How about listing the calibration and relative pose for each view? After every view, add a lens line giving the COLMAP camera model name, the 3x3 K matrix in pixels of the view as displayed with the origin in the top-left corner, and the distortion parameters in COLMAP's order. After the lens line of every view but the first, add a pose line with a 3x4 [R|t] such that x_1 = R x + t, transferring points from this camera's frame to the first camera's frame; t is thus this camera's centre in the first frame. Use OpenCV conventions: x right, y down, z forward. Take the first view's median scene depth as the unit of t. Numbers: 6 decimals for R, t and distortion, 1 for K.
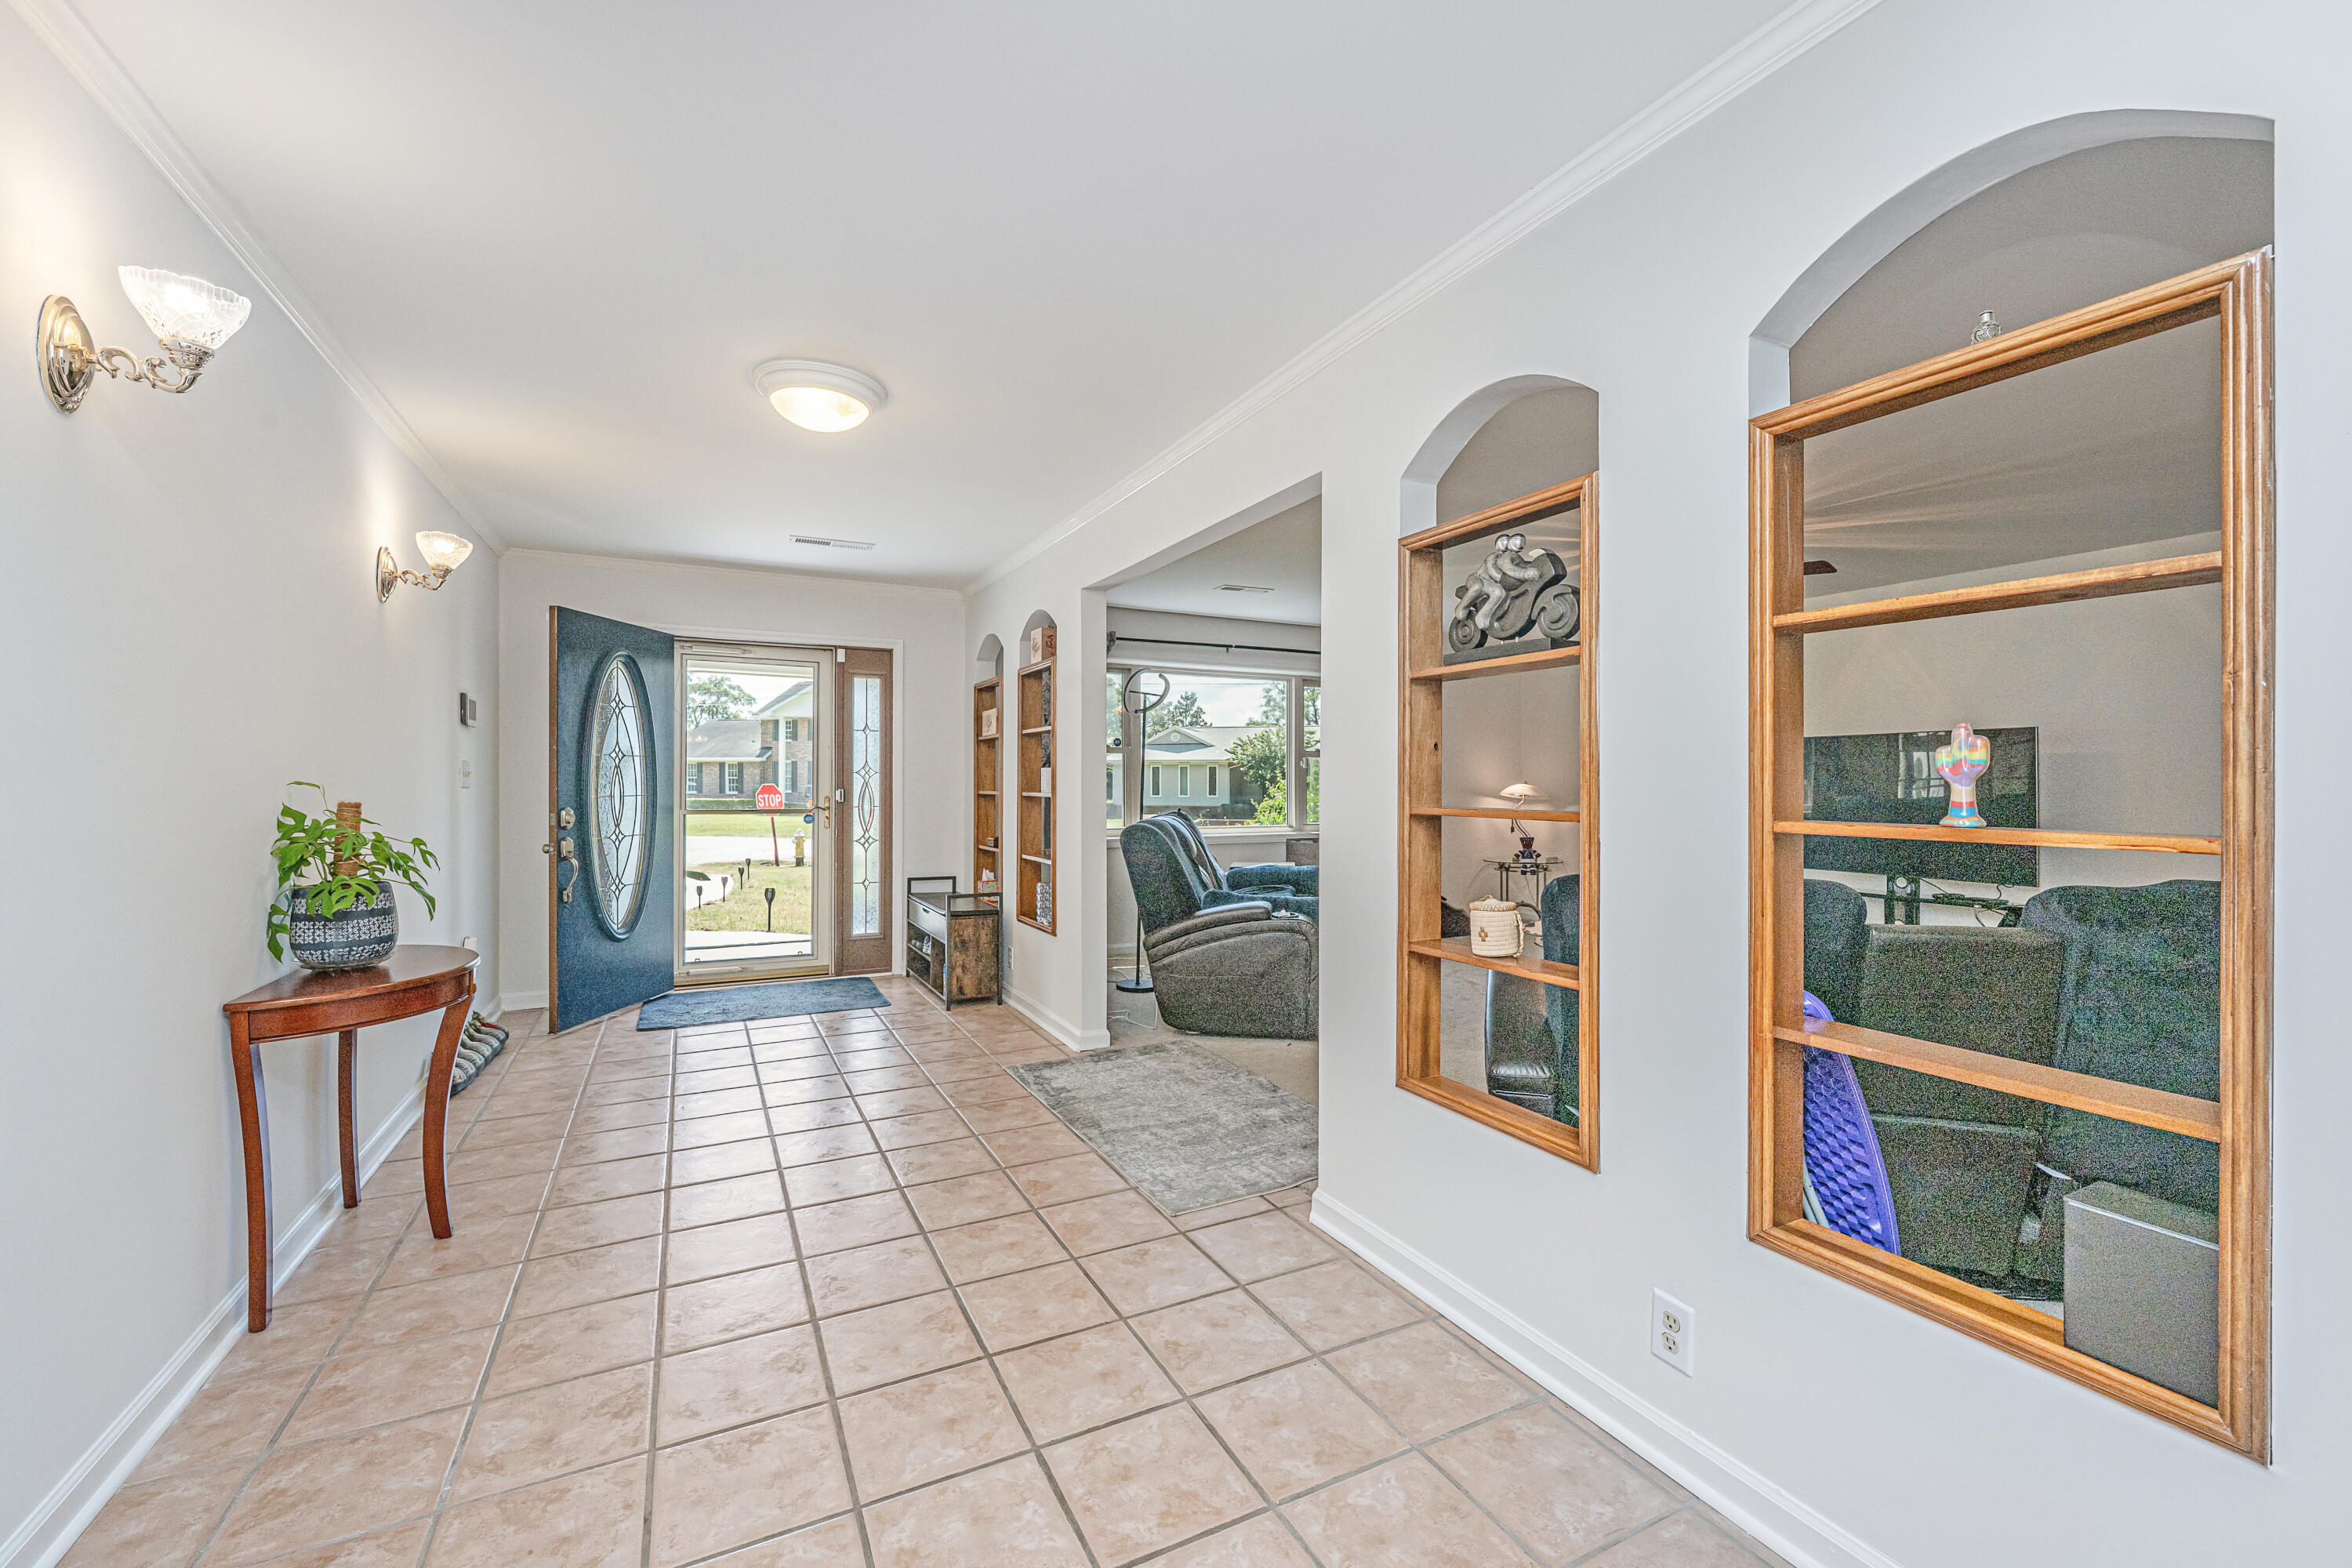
lens RADIAL K [[945.3, 0, 1174.2], [0, 945.3, 778.3], [0, 0, 1]] dist [-0.000941, -0.000034]
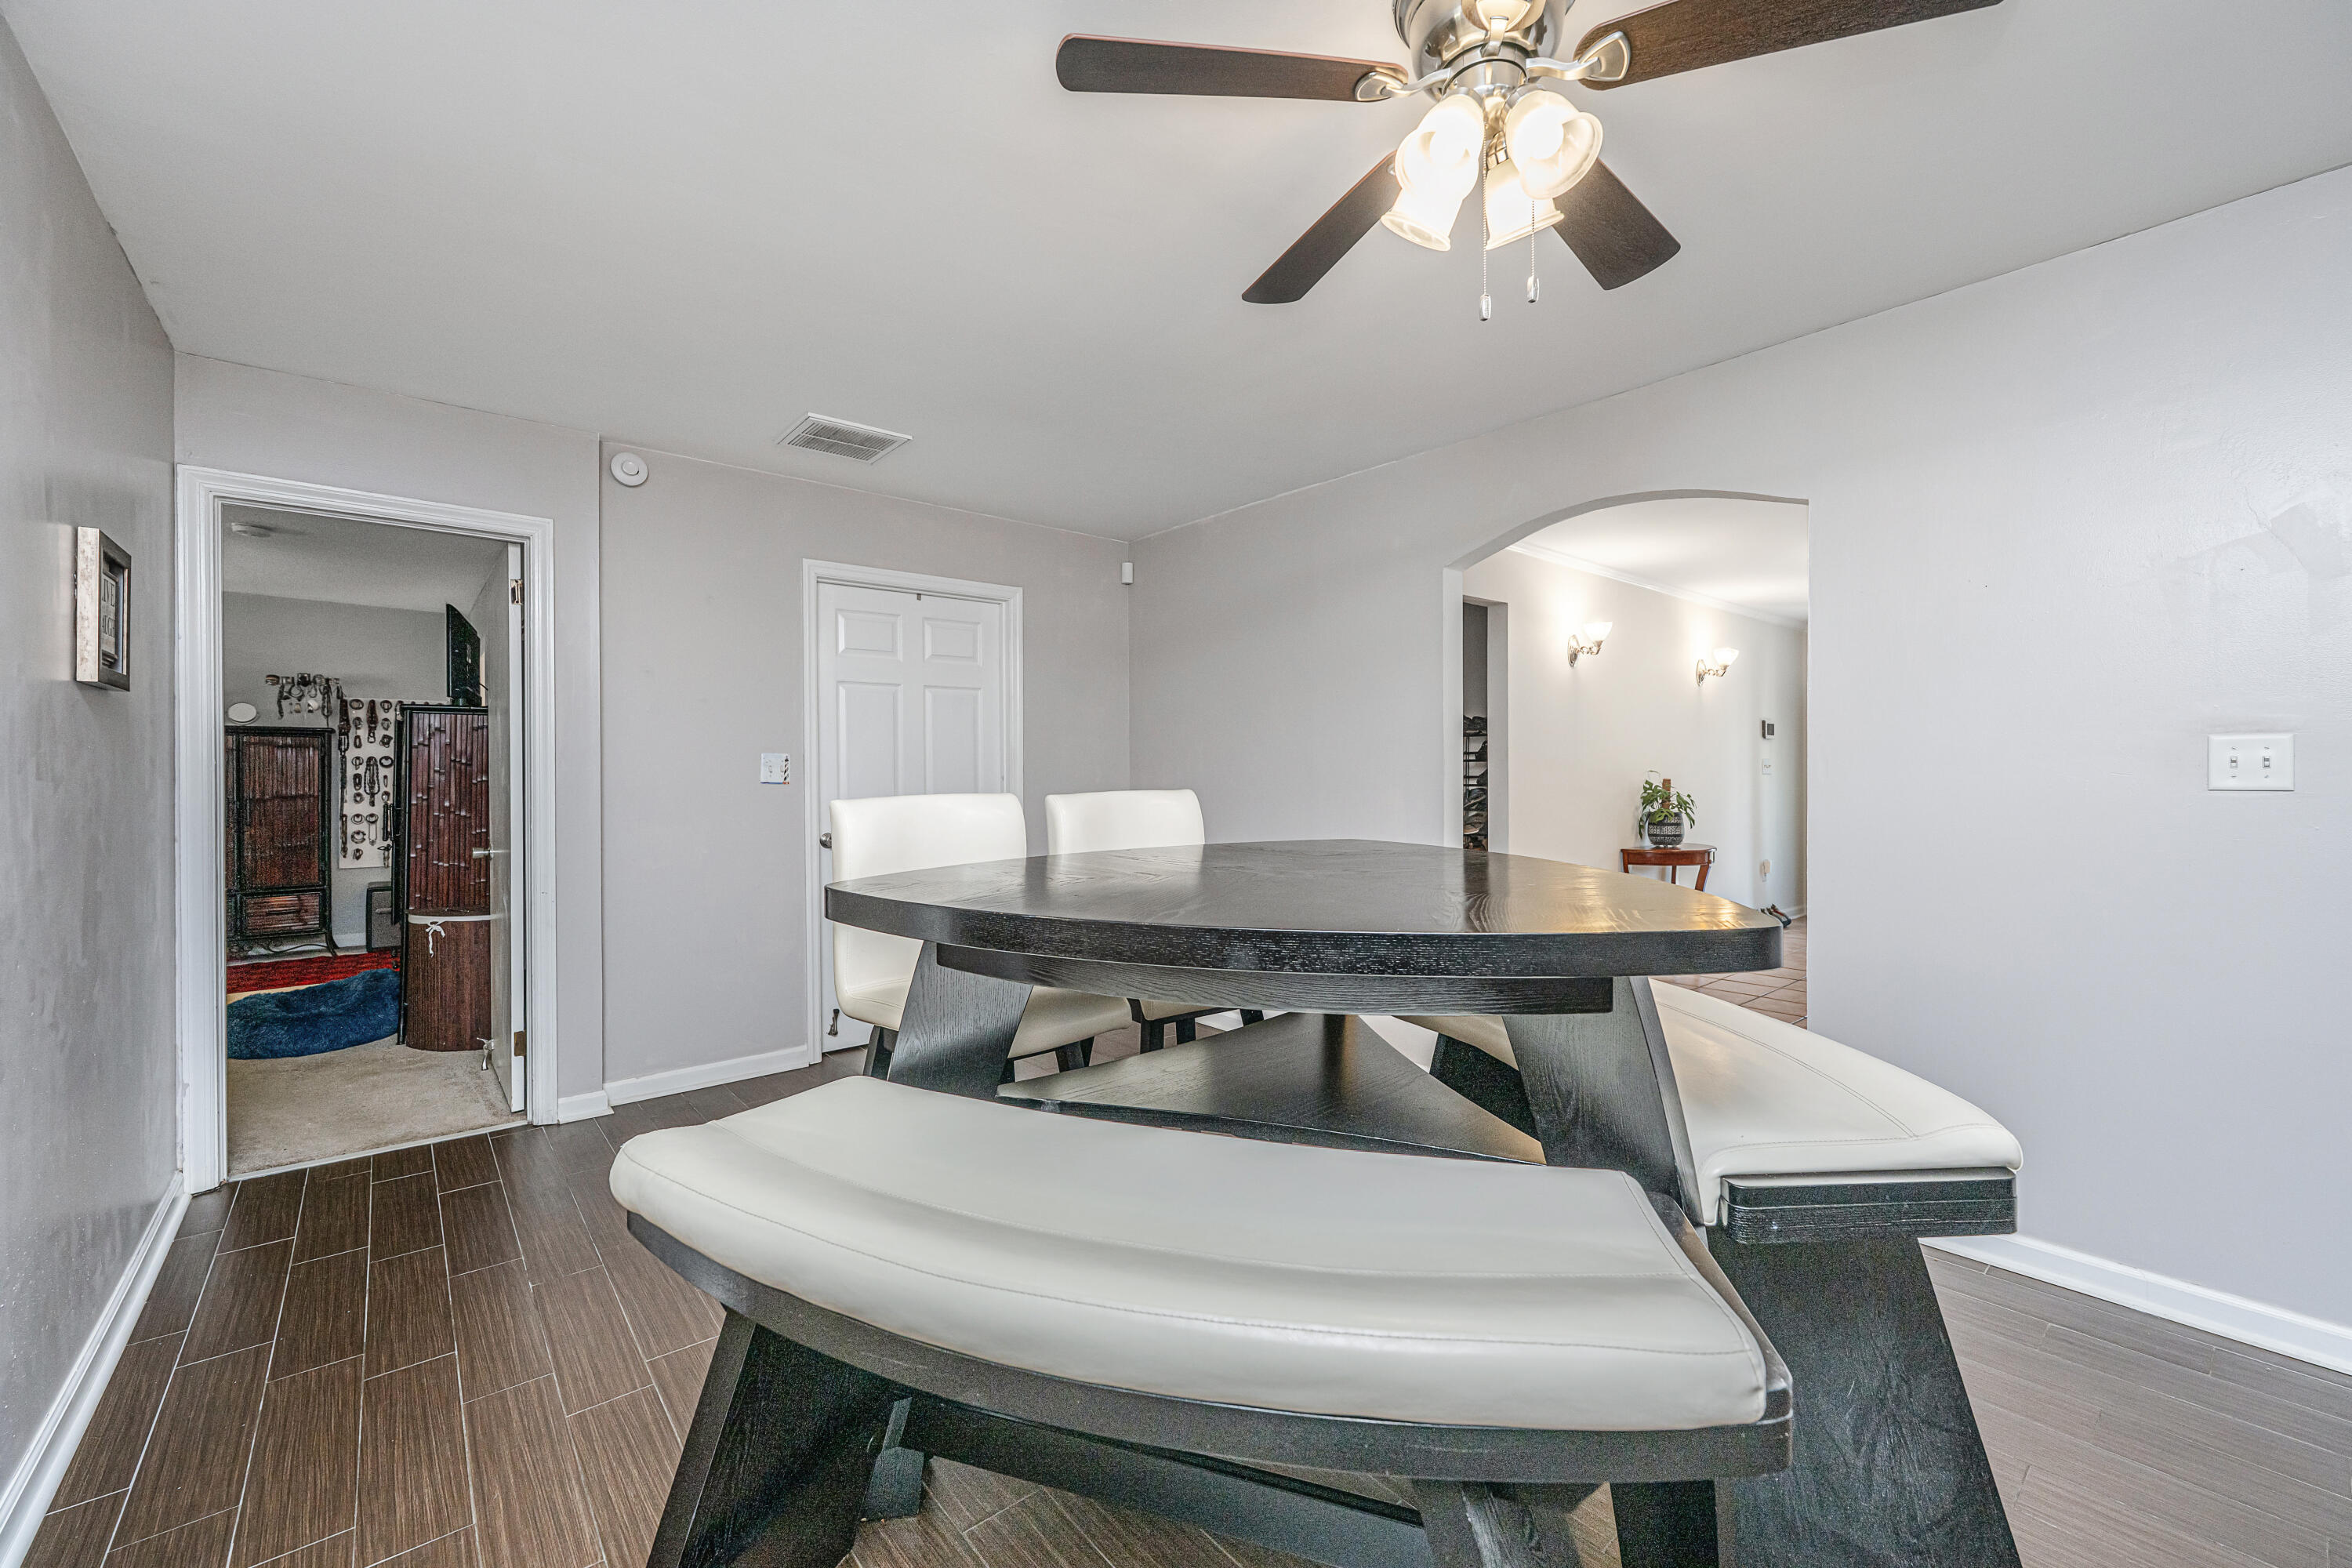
lens RADIAL K [[945.3, 0, 1181.9], [0, 945.3, 768.6], [0, 0, 1]] dist [-0.000941, -0.000034]
pose [[0.227639, -0.008672, -0.973707, 1.267593], [0.007465, 0.999946, -0.007161, 0.006581], [0.973717, -0.005639, 0.227692, -0.810239]]
